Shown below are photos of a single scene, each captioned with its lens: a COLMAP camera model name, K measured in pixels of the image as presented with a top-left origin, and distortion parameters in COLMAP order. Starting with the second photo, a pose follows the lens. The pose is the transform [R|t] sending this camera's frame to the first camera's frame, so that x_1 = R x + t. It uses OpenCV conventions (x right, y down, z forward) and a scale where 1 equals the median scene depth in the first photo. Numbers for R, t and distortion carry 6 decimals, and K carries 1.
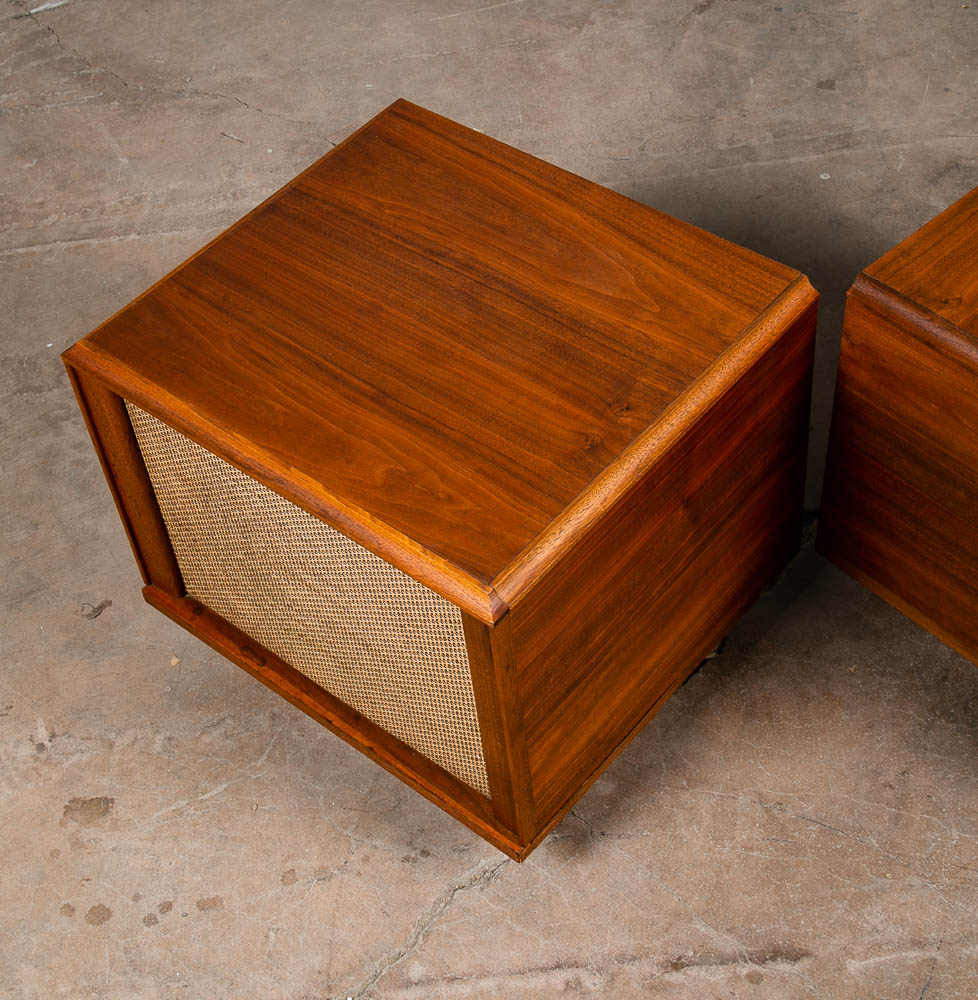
lens RADIAL K [[1668.0, 0, 467.0], [0, 1668.0, 492.2], [0, 0, 1]] dist [0.042865, 0.000000]
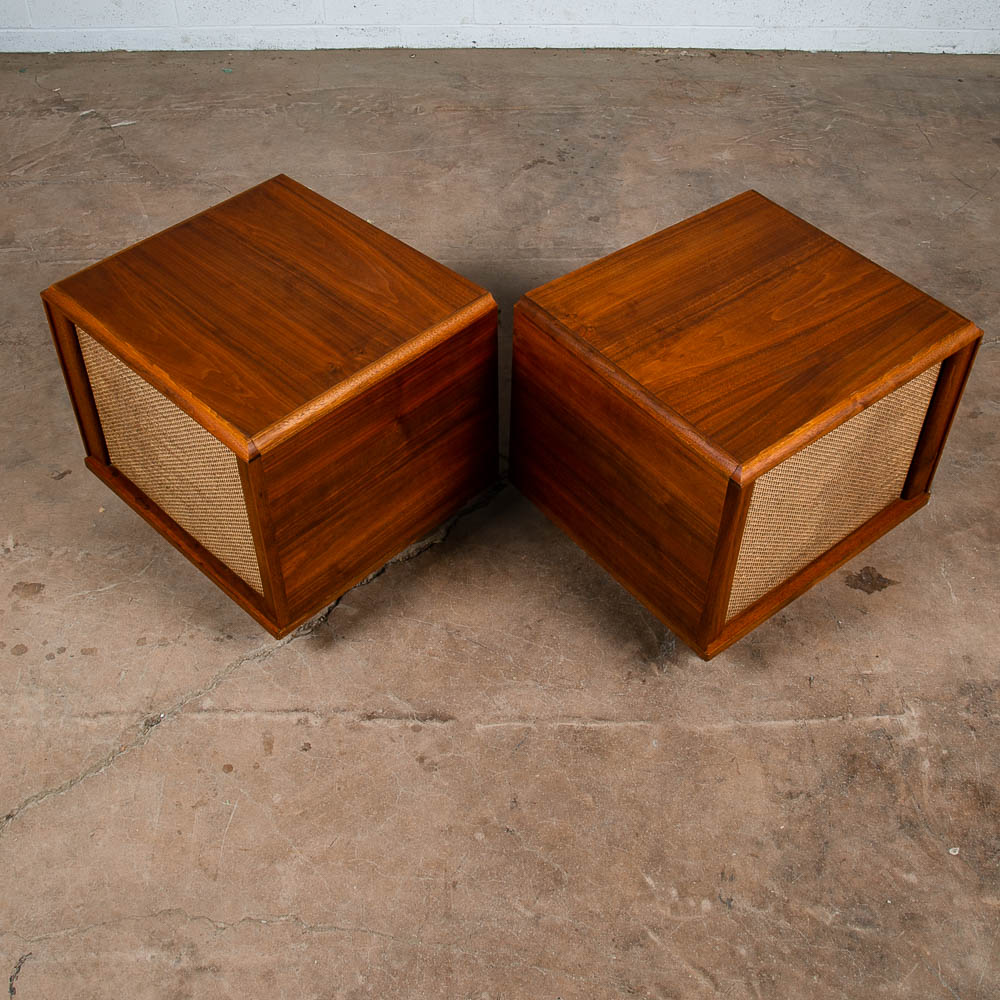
lens RADIAL K [[1214.7, 0, 497.6], [0, 1214.7, 397.2], [0, 0, 1]] dist [-0.091684, 0.000000]
pose [[0.993537, 0.112149, 0.017544, 0.181608], [-0.109130, 0.986231, -0.124256, 0.108371], [-0.031238, 0.121539, 0.992095, -0.156999]]
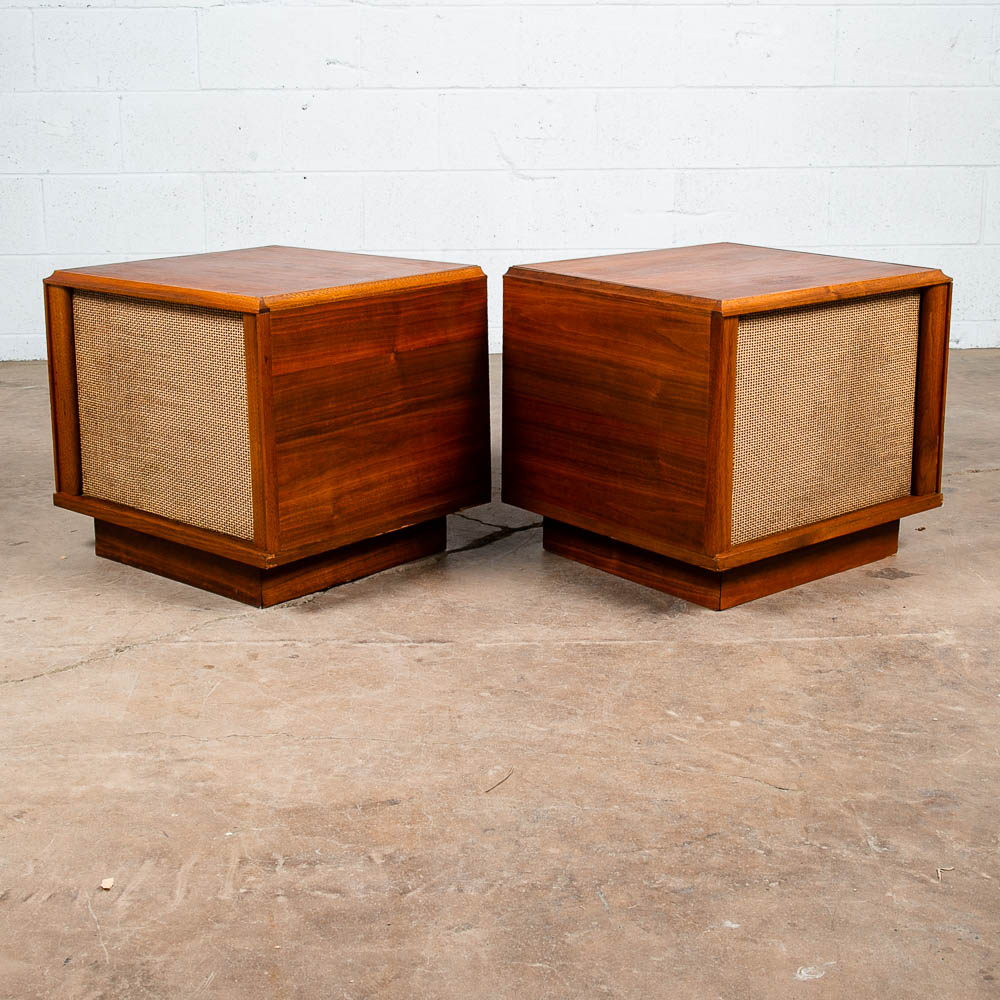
lens RADIAL K [[1641.1, 0, 500.9], [0, 1641.1, 442.7], [0, 0, 1]] dist [-0.016119, 0.000000]
pose [[0.996061, 0.088392, -0.007013, 0.228813], [-0.076117, 0.811813, -0.578935, 0.914254], [-0.045480, 0.577188, 0.815344, -0.259228]]
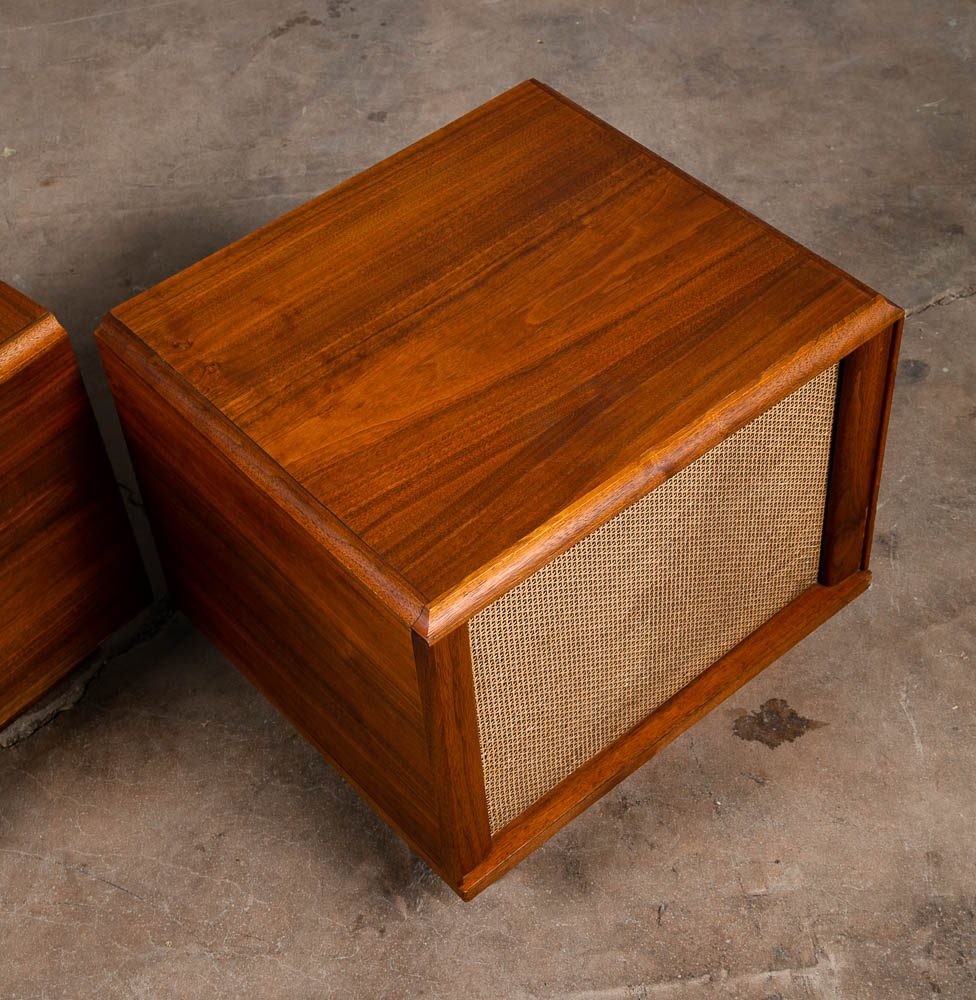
lens RADIAL K [[1787.8, 0, 481.3], [0, 1787.8, 485.1], [0, 0, 1]] dist [0.103252, 0.000000]
pose [[0.999553, 0.029802, 0.002214, 0.409791], [-0.029730, 0.999183, -0.027370, -0.008694], [-0.003028, 0.027292, 0.999623, -0.034009]]
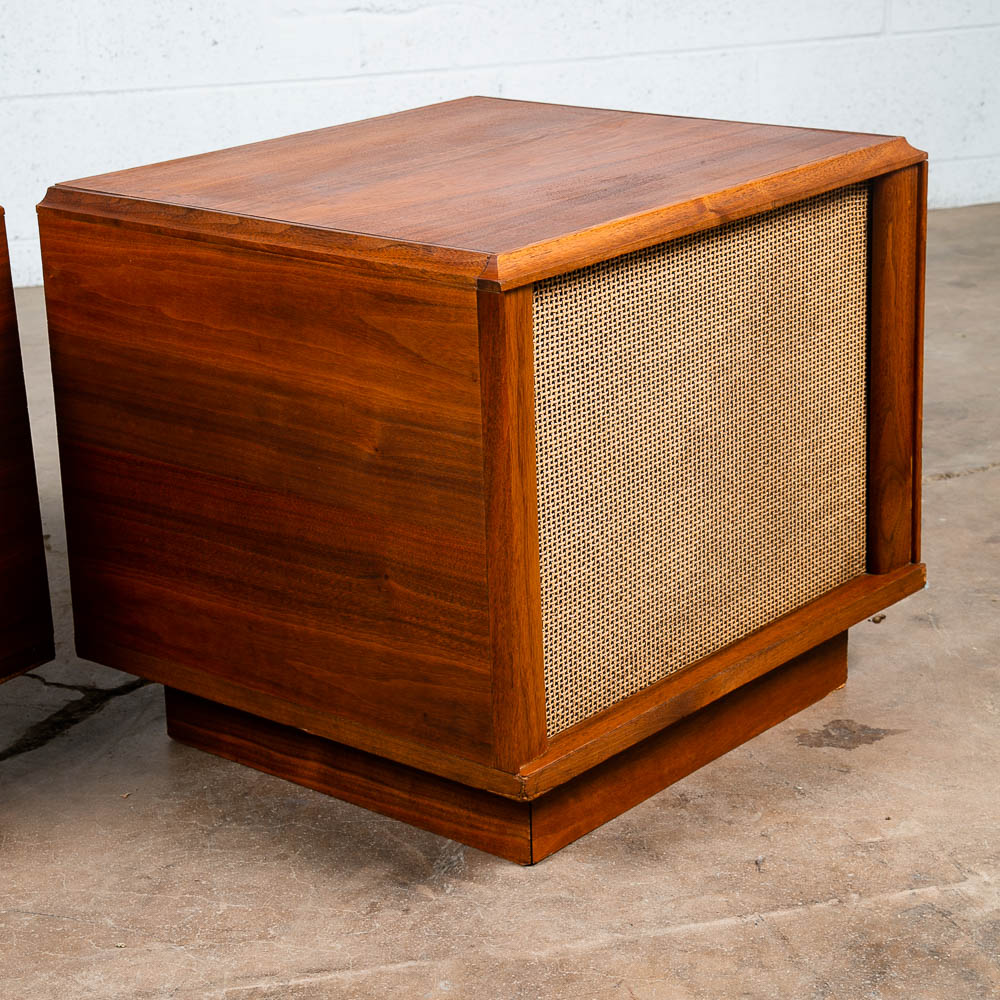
lens RADIAL K [[2433.1, 0, 485.9], [0, 2433.1, 495.1], [0, 0, 1]] dist [0.185215, 0.000000]
pose [[0.989310, 0.003952, 0.145771, 0.246291], [0.073099, 0.851526, -0.519192, 0.603241], [-0.126180, 0.524298, 0.842135, 0.006335]]
